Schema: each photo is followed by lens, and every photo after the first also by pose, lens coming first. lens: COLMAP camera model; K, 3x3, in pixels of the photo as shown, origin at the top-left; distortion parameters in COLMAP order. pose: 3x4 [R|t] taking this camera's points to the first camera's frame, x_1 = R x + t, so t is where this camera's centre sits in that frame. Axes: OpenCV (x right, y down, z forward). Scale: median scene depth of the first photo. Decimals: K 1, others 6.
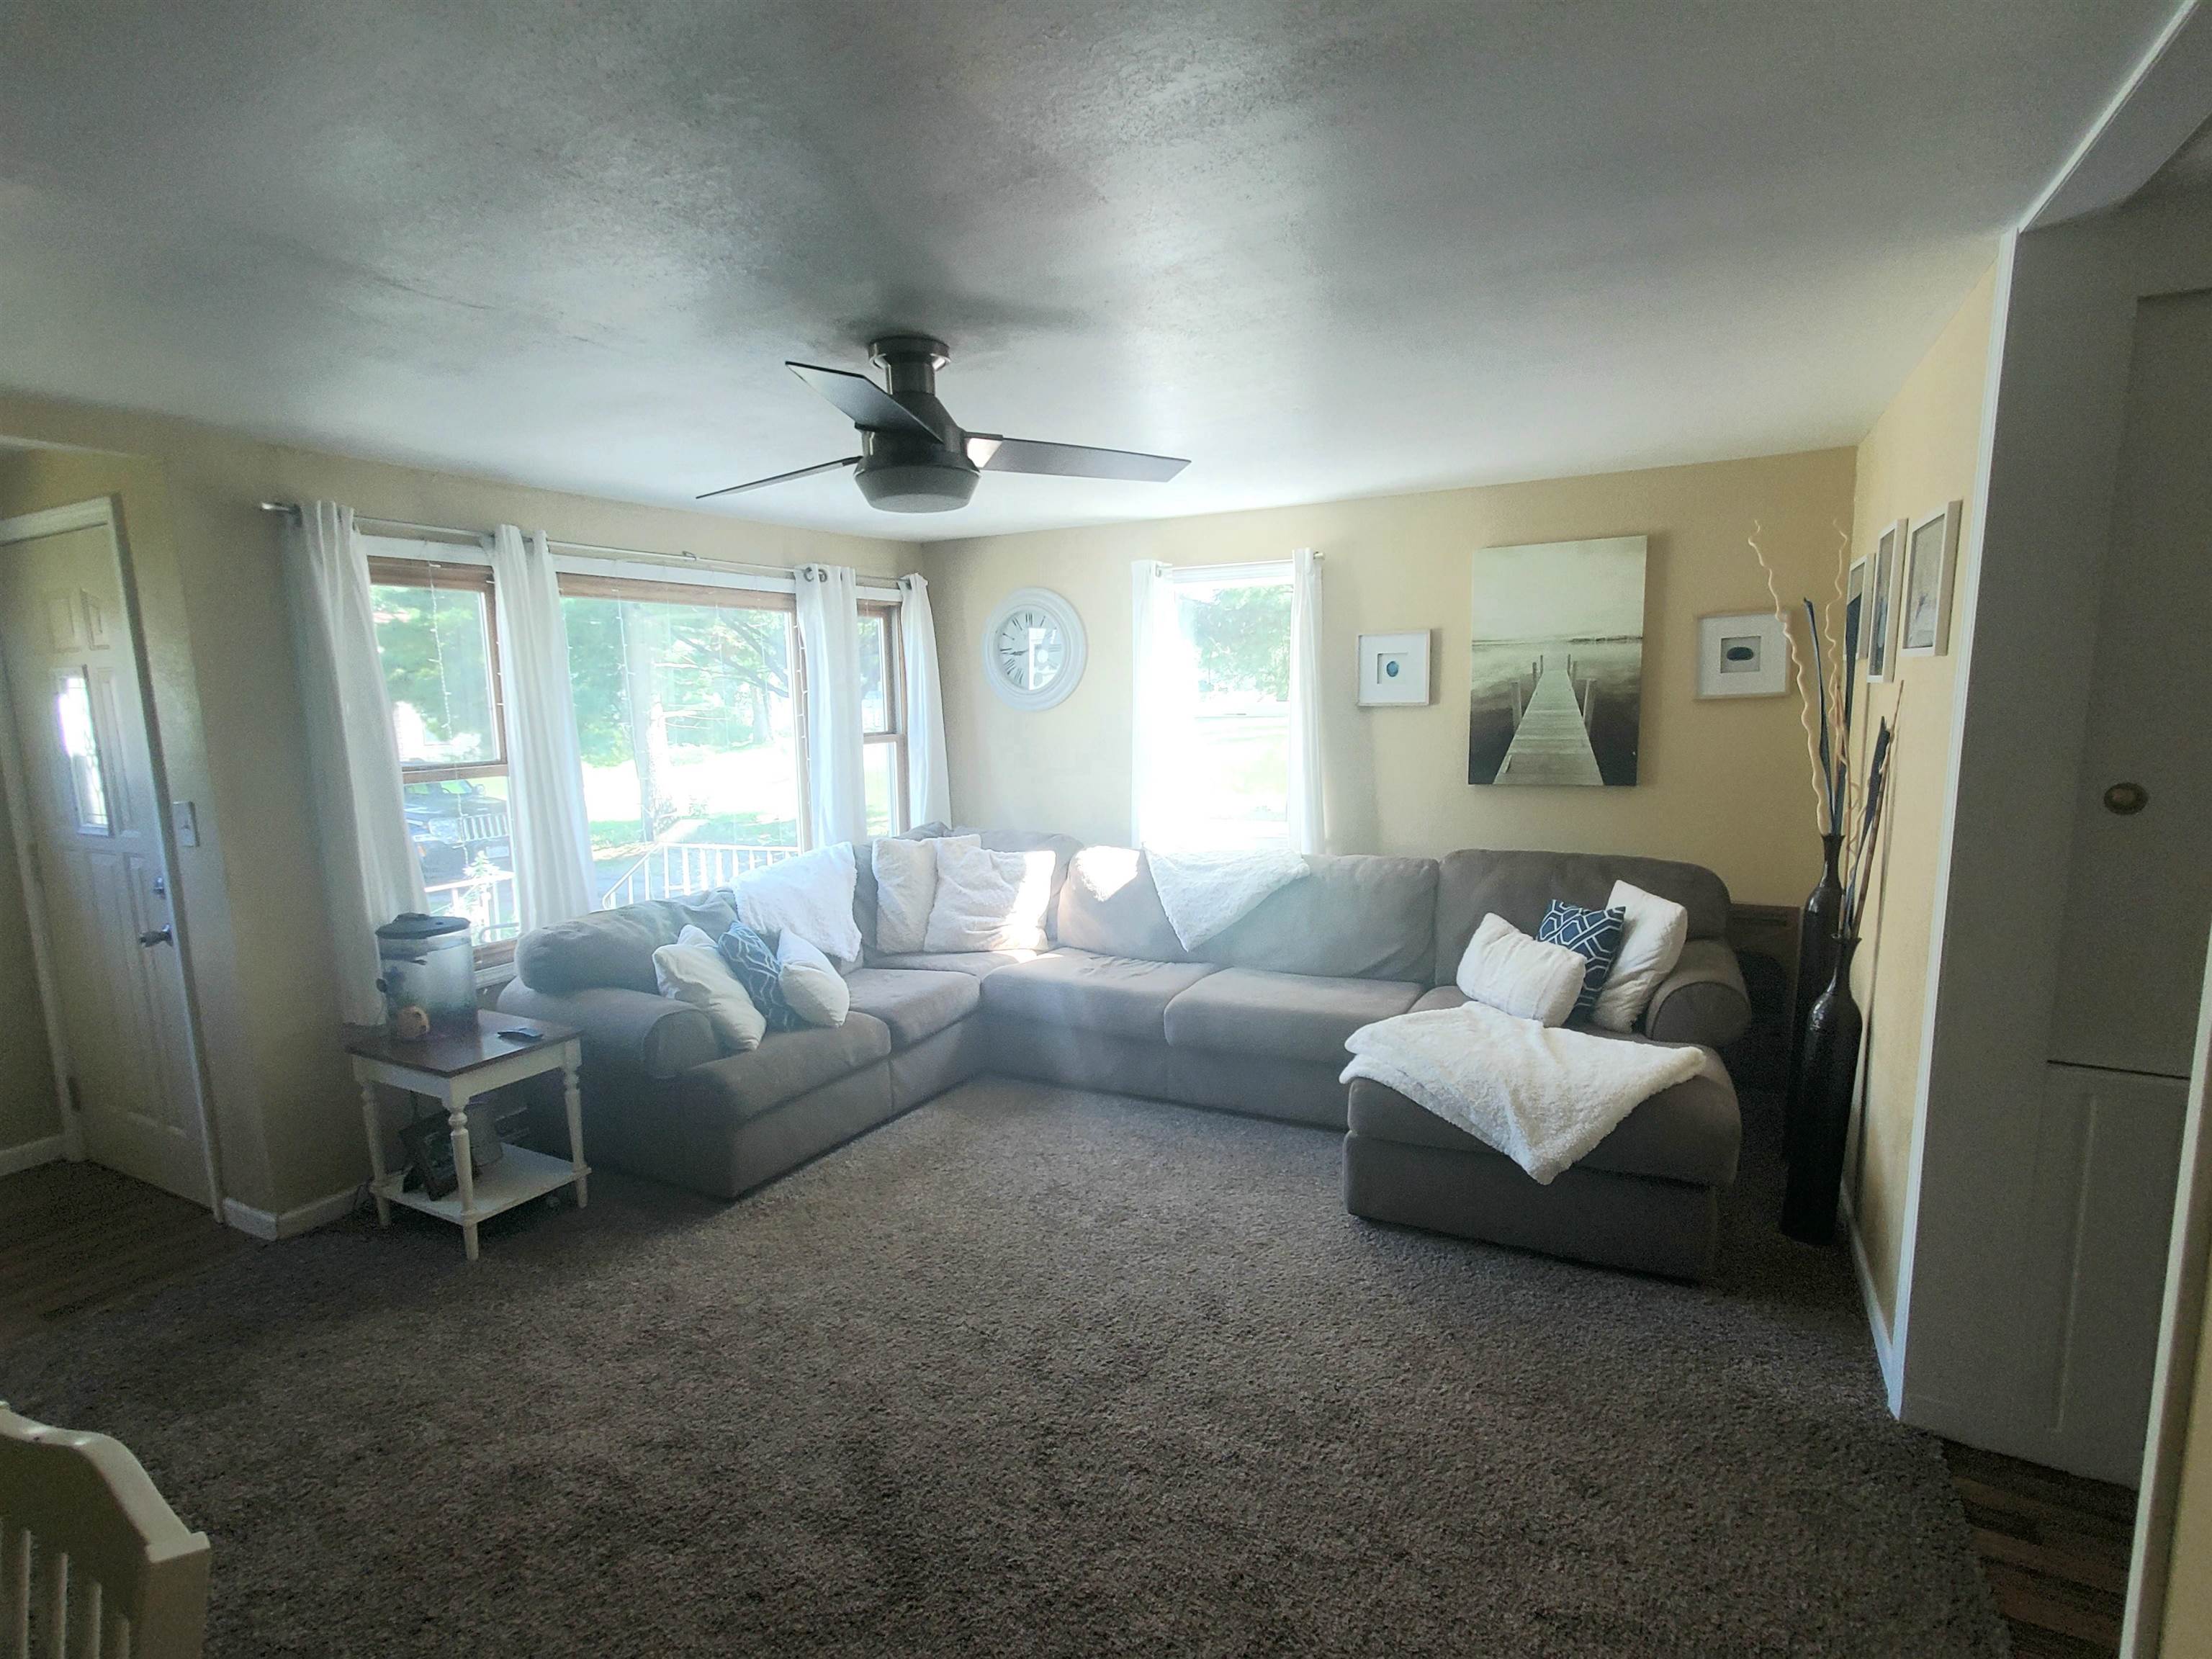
lens RADIAL K [[1081.6, 0, 1122.4], [0, 1081.6, 842.9], [0, 0, 1]] dist [-0.002175, 0.000502]
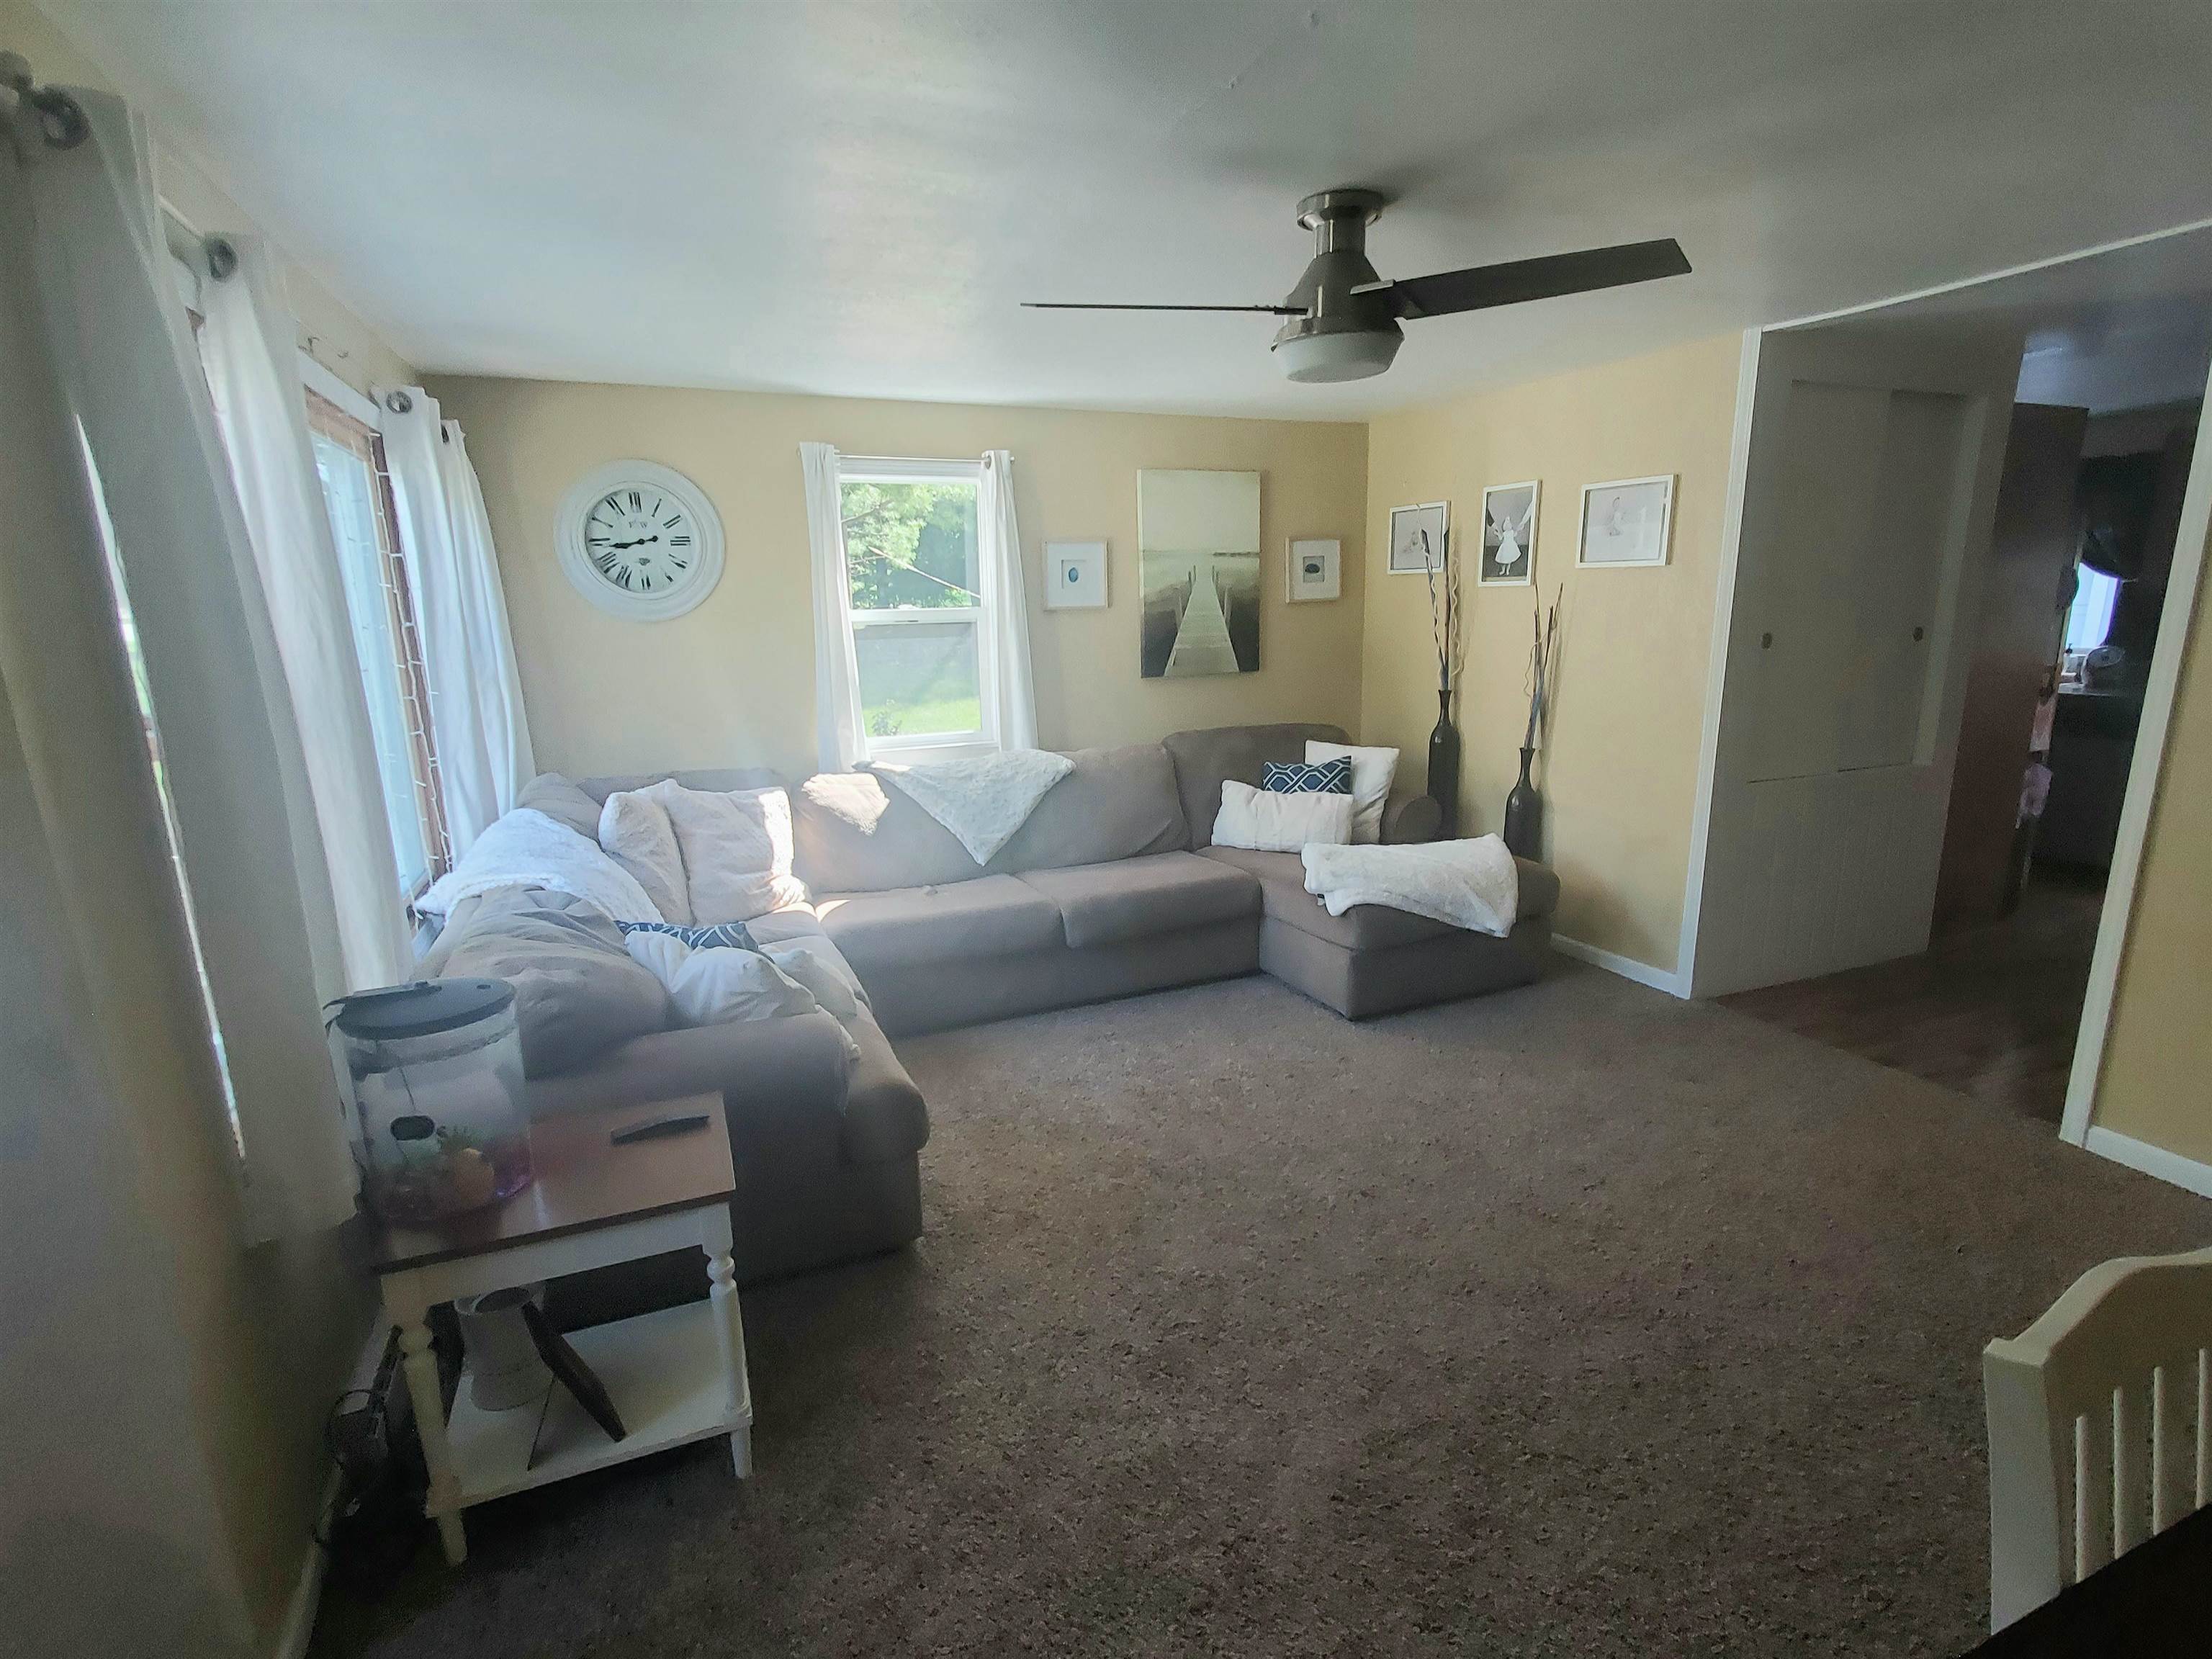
lens RADIAL K [[1081.6, 0, 1117.8], [0, 1081.6, 837.5], [0, 0, 1]] dist [-0.002175, 0.000502]
pose [[0.634199, -0.158455, 0.756759, -0.628703], [0.112982, 0.987261, 0.112034, -0.019937], [-0.764870, 0.014448, 0.644022, 0.300029]]
